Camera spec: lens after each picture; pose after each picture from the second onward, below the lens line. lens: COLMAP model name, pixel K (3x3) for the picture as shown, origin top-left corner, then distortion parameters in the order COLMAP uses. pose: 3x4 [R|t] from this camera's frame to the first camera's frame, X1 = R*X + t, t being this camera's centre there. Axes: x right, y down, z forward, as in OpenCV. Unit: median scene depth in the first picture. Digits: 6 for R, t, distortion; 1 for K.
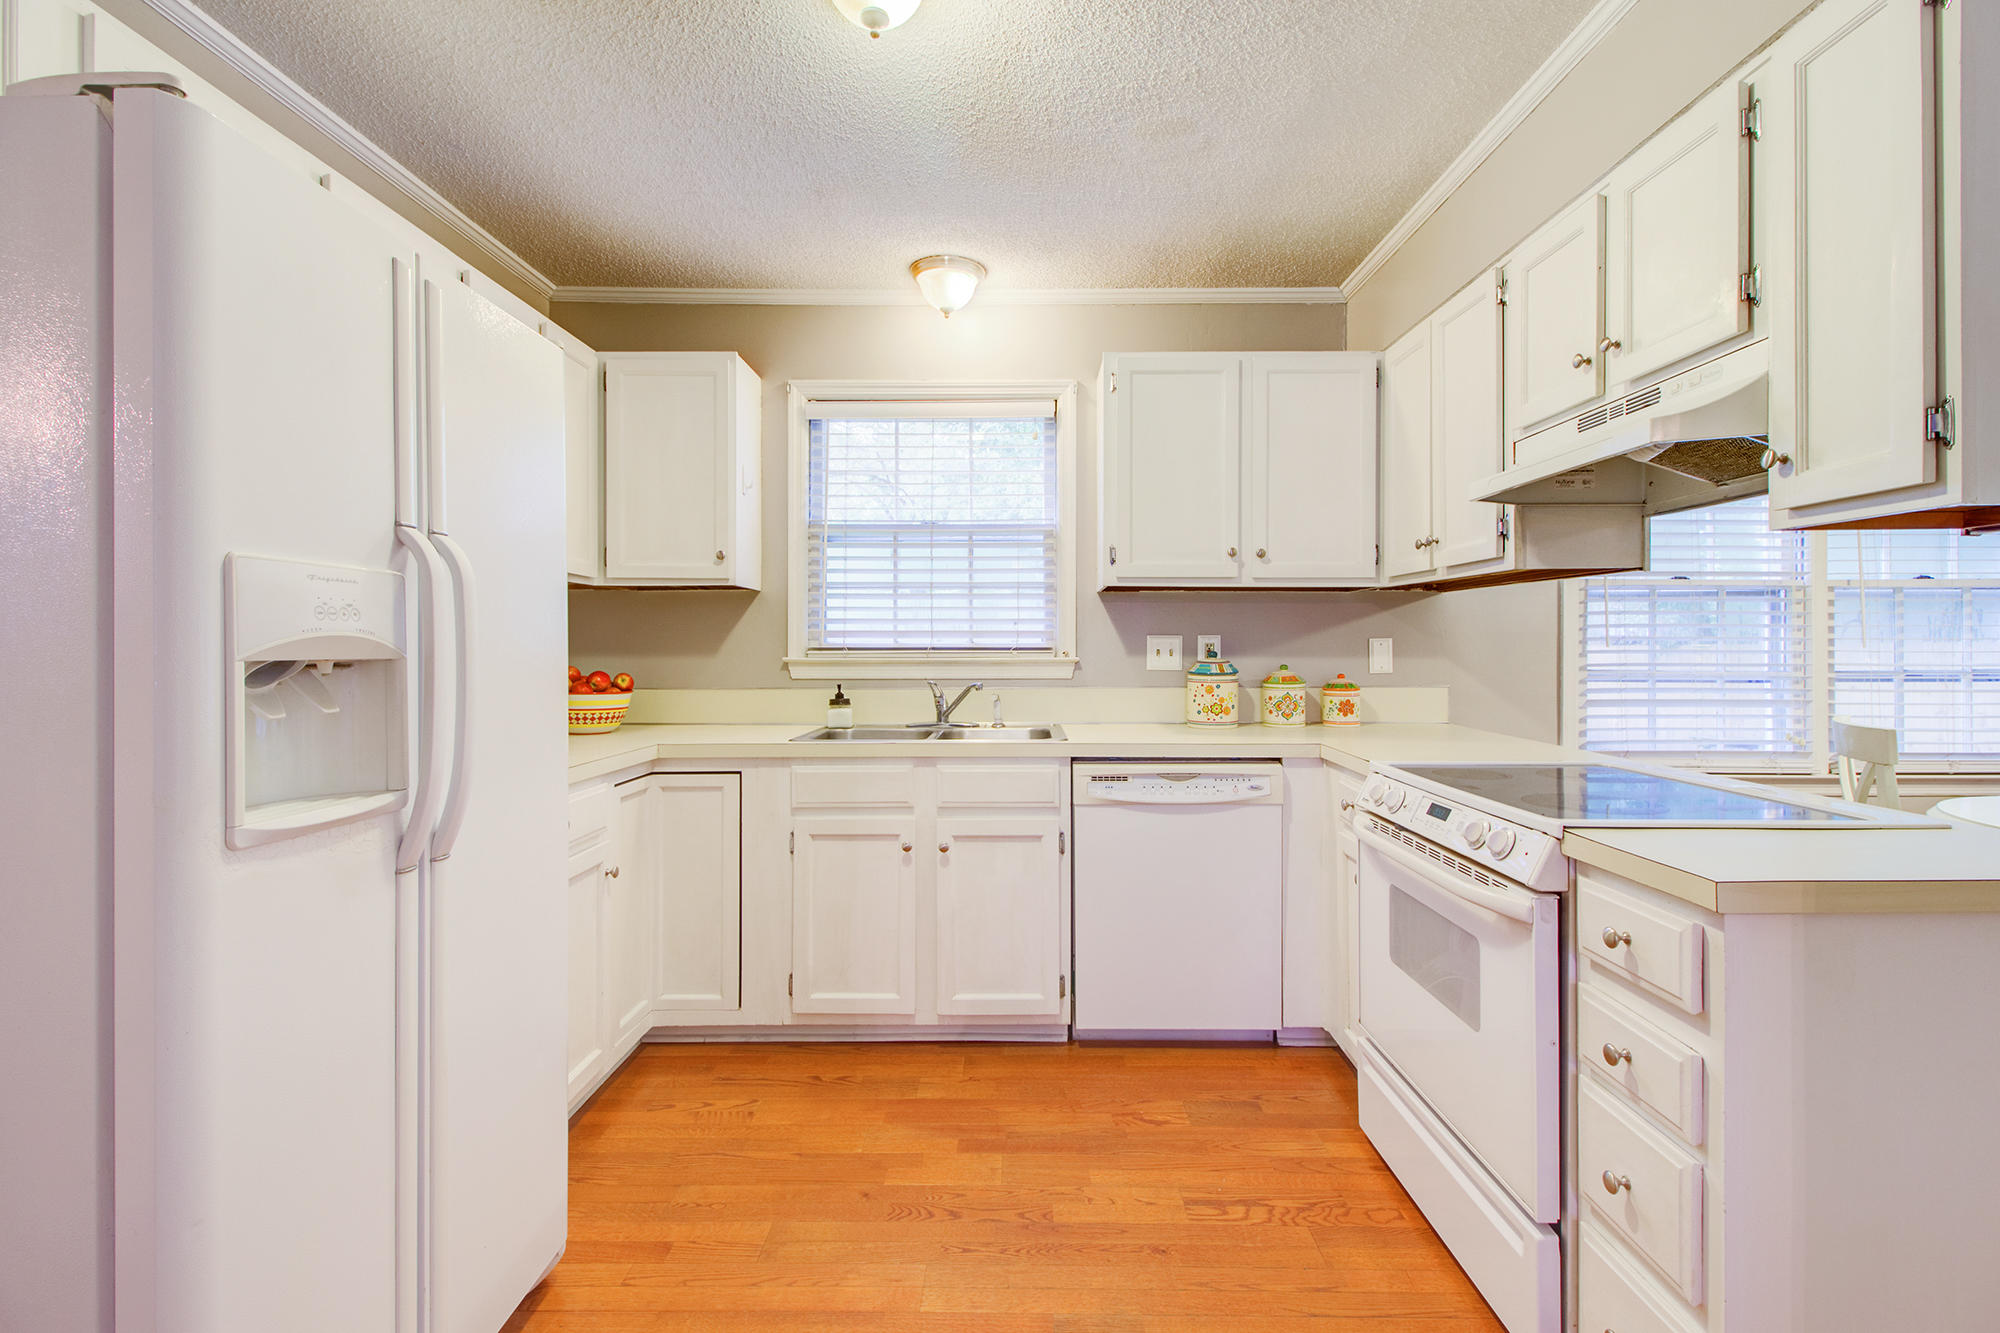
lens RADIAL K [[932.4, 0, 1024.9], [0, 932.4, 655.9], [0, 0, 1]] dist [0.002006, -0.008055]
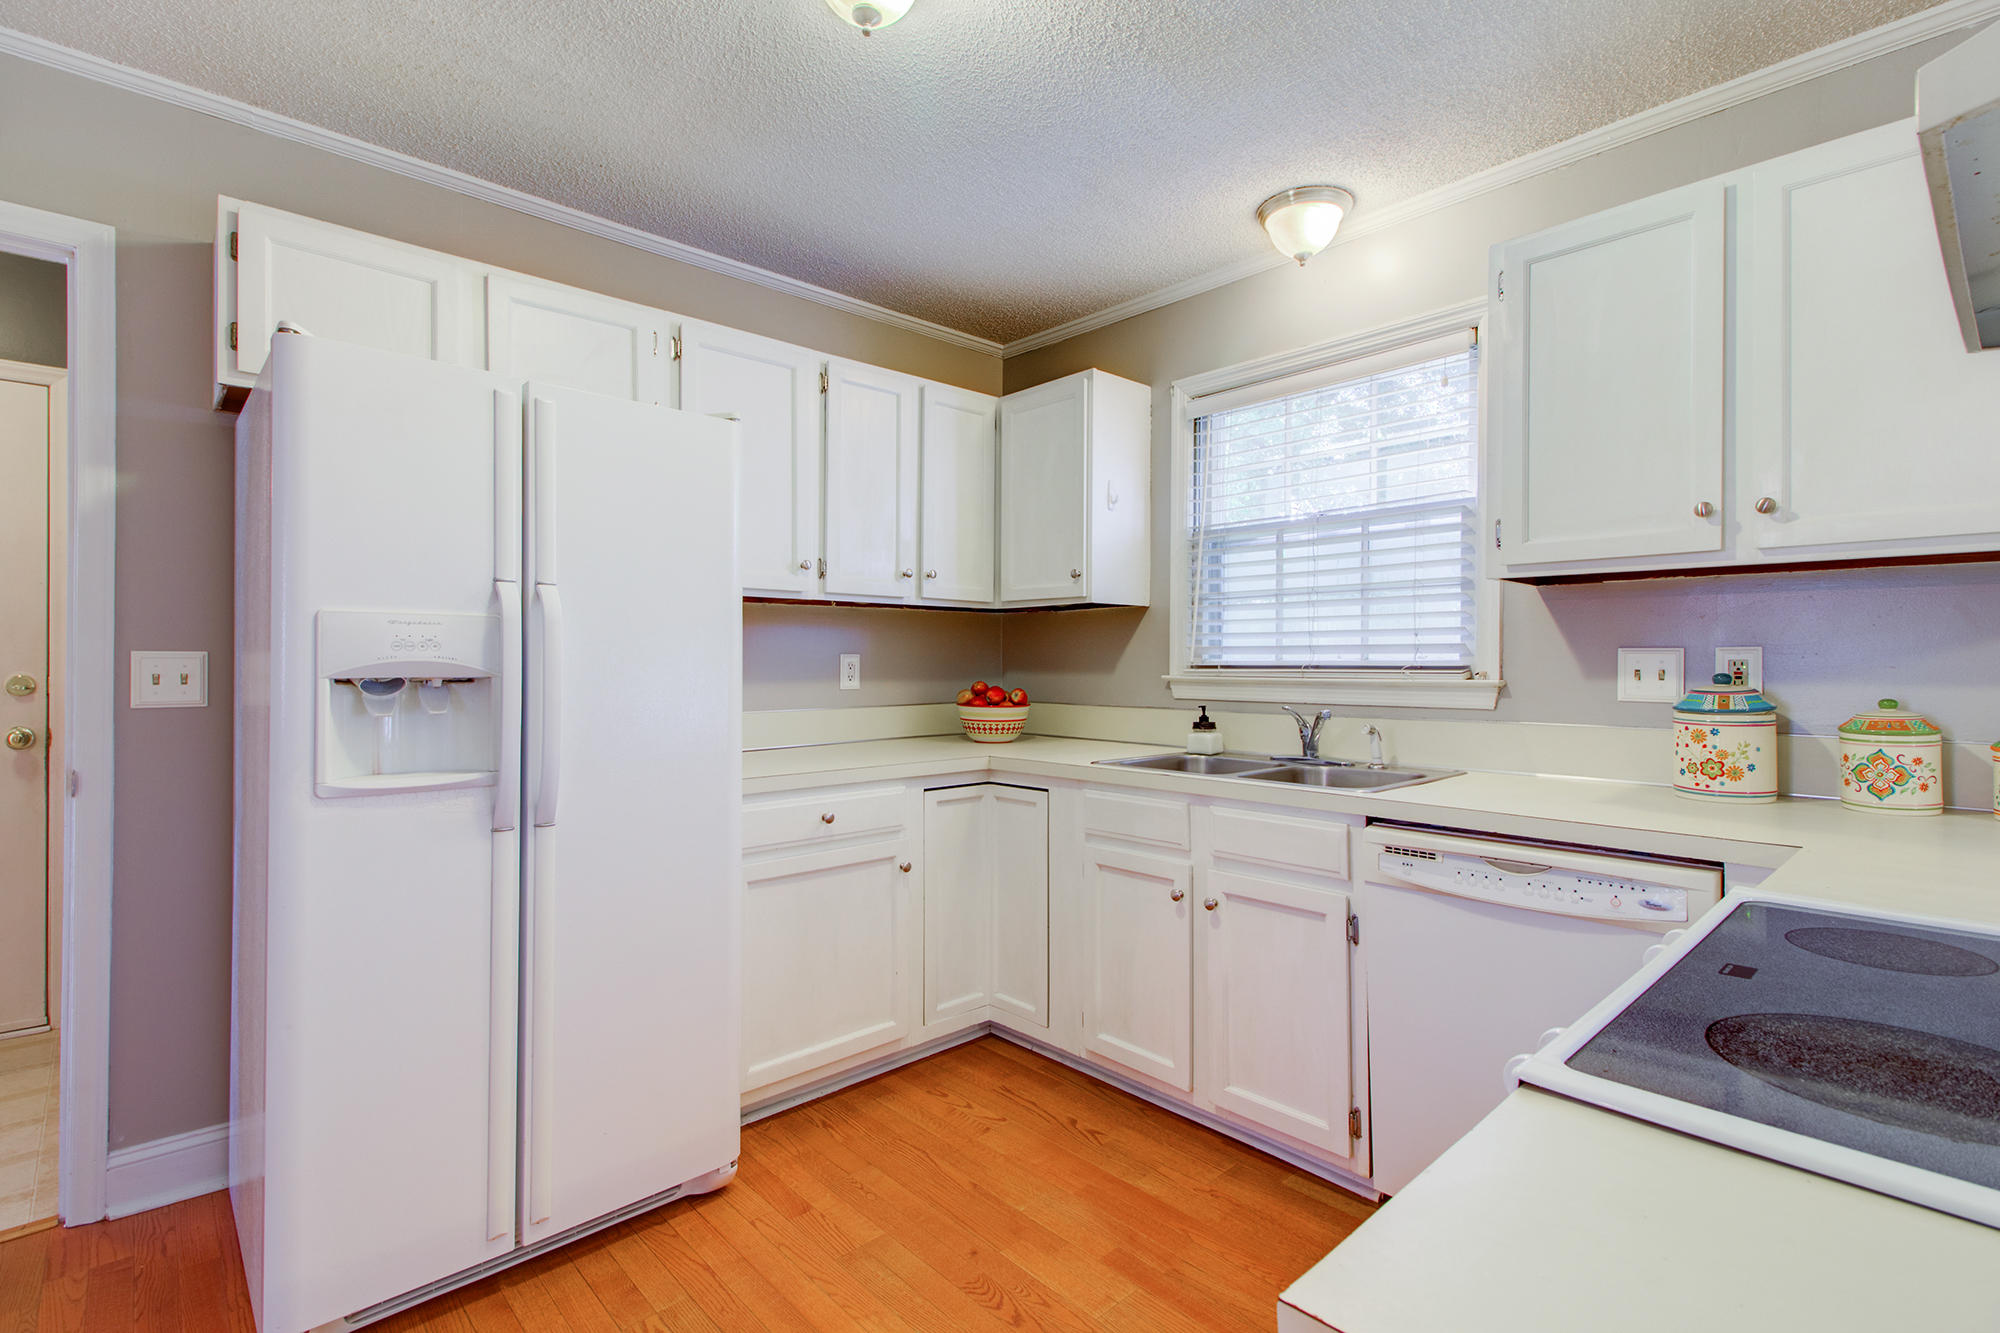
lens RADIAL K [[934.6, 0, 991.2], [0, 934.6, 662.7], [0, 0, 1]] dist [0.001339, -0.000508]
pose [[0.669911, 0.001461, -0.742440, 0.347775], [-0.006387, 0.999972, -0.003795, -0.006938], [0.742414, 0.007284, 0.669902, 0.245917]]
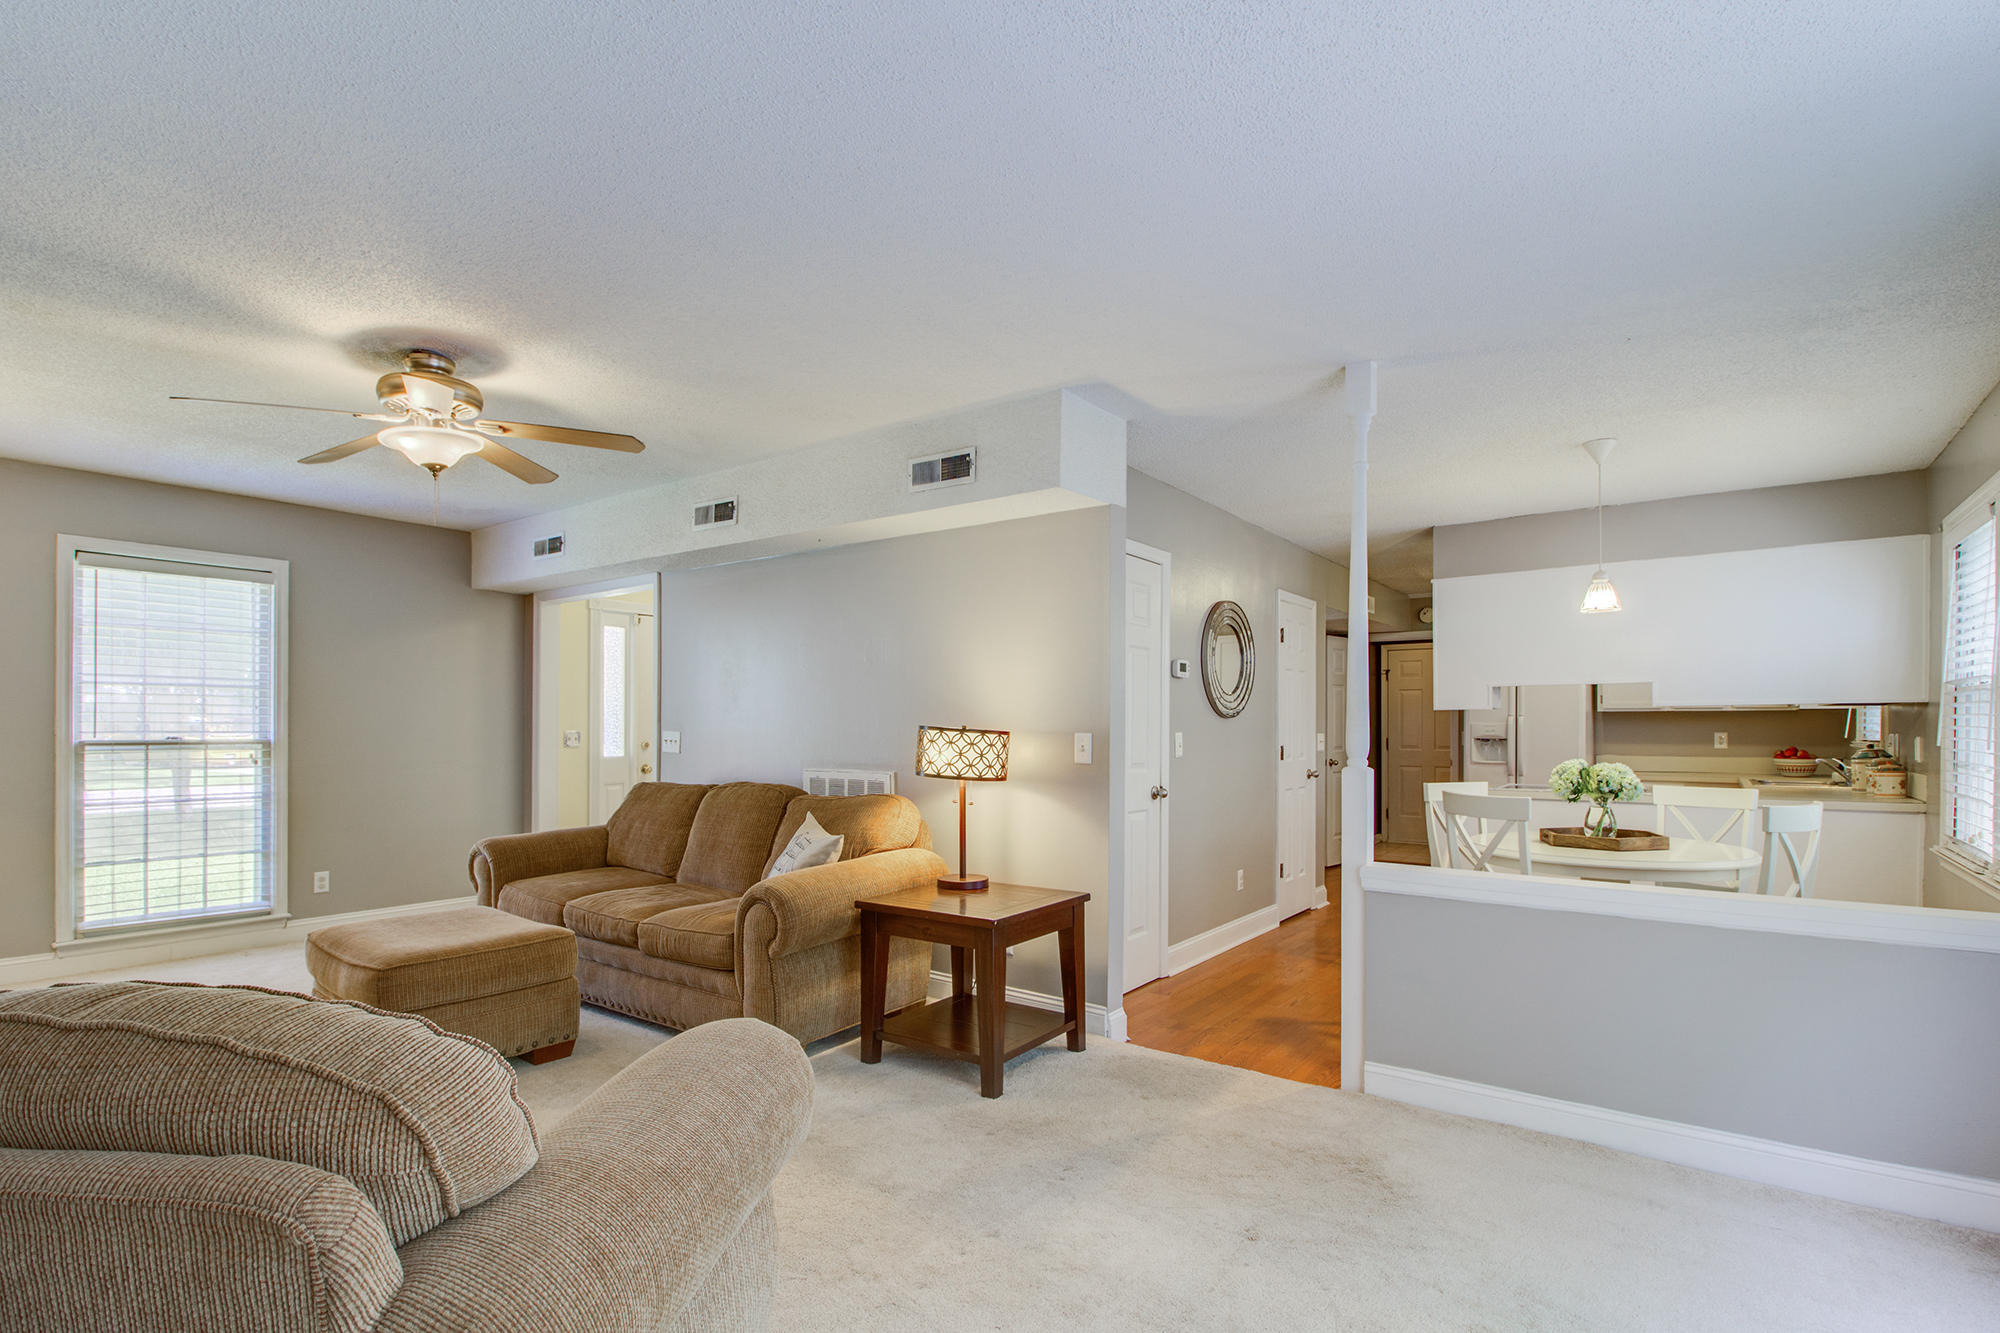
lens RADIAL K [[972.2, 0, 997.0], [0, 972.2, 677.1], [0, 0, 1]] dist [-0.002306, -0.001066]
pose [[-0.600545, -0.042843, -0.798442, 2.480151], [-0.008275, 0.998843, -0.047372, -0.027696], [0.799548, -0.021842, -0.600205, 0.843910]]
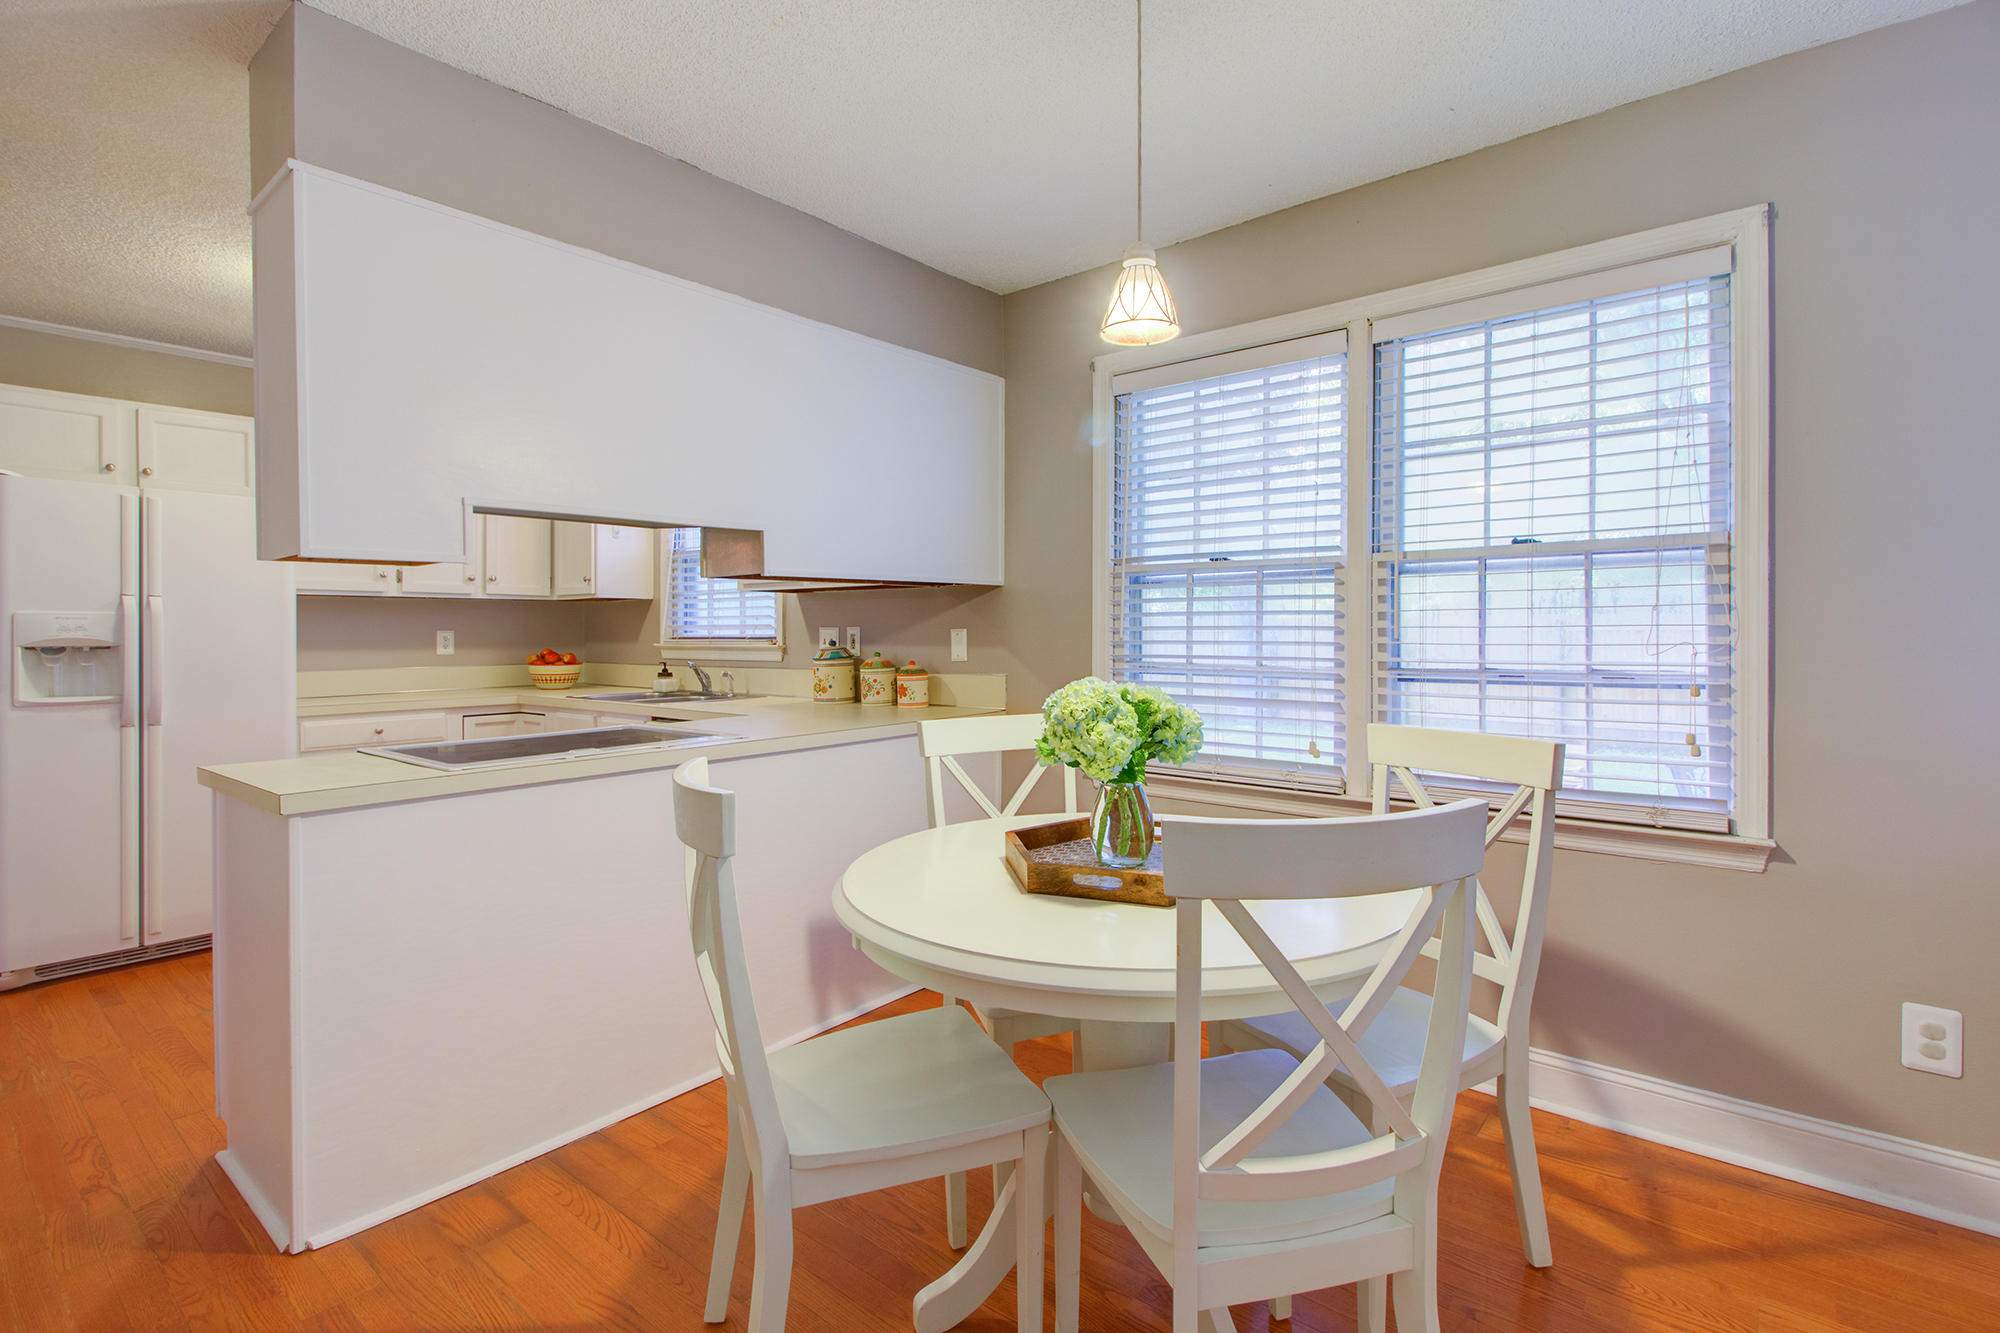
lens RADIAL K [[932.4, 0, 1024.9], [0, 932.4, 655.9], [0, 0, 1]] dist [0.002006, -0.008055]
pose [[0.782846, 0.013264, -0.622074, 1.191238], [-0.001570, 0.999812, 0.019341, -0.009256], [0.622214, -0.014165, 0.782719, 0.213912]]
